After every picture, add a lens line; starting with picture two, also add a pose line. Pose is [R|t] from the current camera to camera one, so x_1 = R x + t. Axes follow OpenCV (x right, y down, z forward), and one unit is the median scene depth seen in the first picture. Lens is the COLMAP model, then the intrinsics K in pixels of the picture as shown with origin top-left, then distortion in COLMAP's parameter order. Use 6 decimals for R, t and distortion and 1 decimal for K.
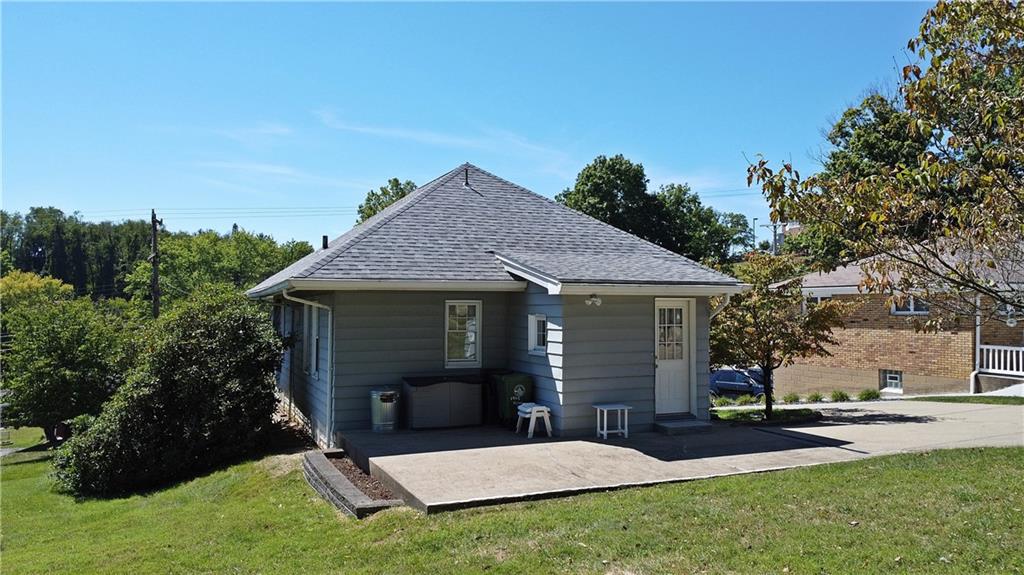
lens RADIAL K [[765.4, 0, 513.4], [0, 765.4, 288.9], [0, 0, 1]] dist [0.005106, -0.002637]
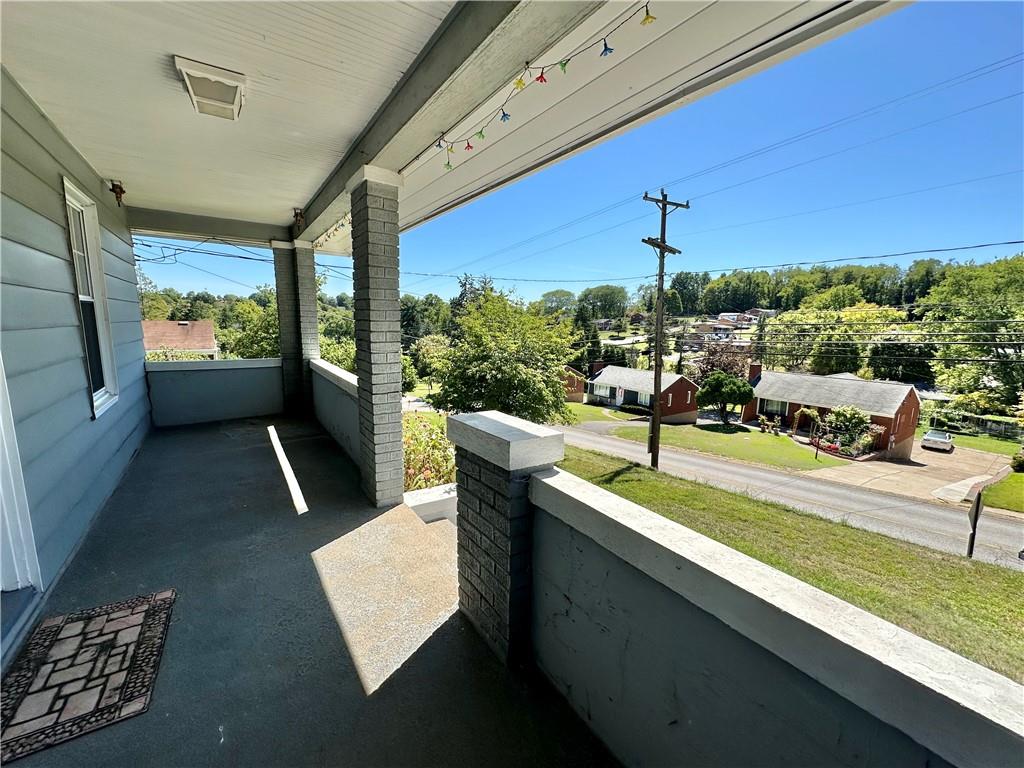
lens RADIAL K [[406.8, 0, 511.3], [0, 406.8, 382.0], [0, 0, 1]] dist [0.000432, -0.001402]
pose [[0.206740, 0.149088, -0.966970, -0.088655], [0.000115, 0.988318, 0.152404, 0.079189], [0.978396, -0.031620, 0.204308, 1.557776]]
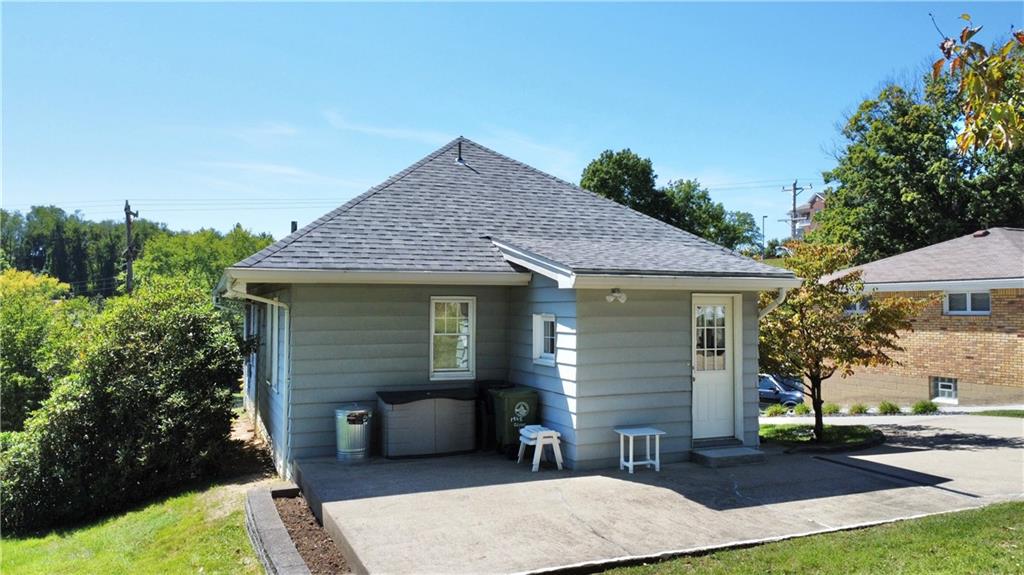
lens RADIAL K [[766.0, 0, 513.7], [0, 766.0, 288.3], [0, 0, 1]] dist [0.002910, -0.001519]
pose [[0.999989, 0.000874, -0.004625, 0.002541], [-0.000877, 0.999999, -0.000632, 0.005615], [0.004624, 0.000636, 0.999989, 0.160918]]
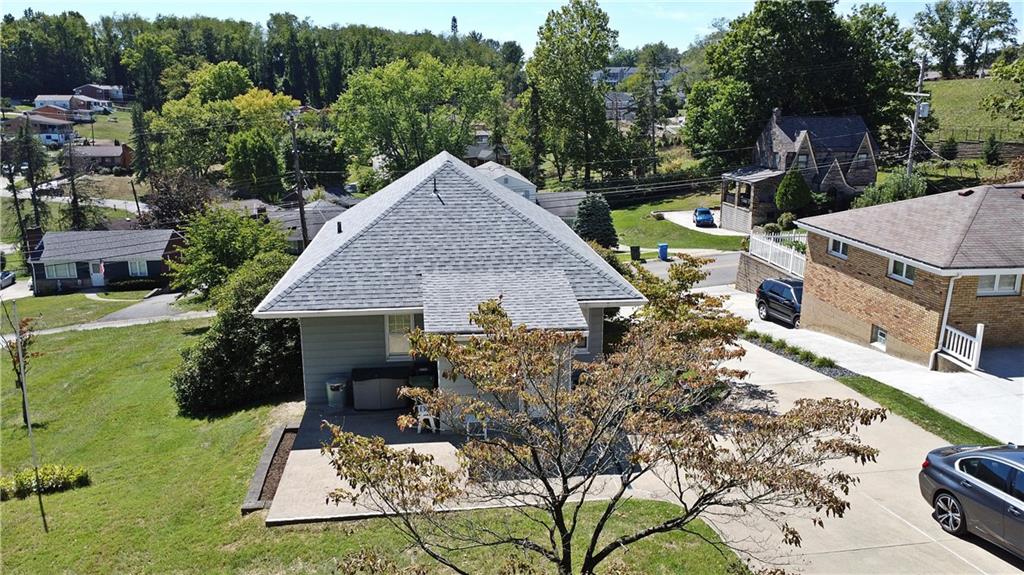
lens RADIAL K [[765.4, 0, 513.6], [0, 765.4, 286.0], [0, 0, 1]] dist [0.005106, -0.002637]
pose [[0.959969, 0.064016, -0.272692, 0.412638], [0.010599, 0.964535, 0.263742, -0.320908], [0.279905, -0.256074, 0.925246, -0.126177]]
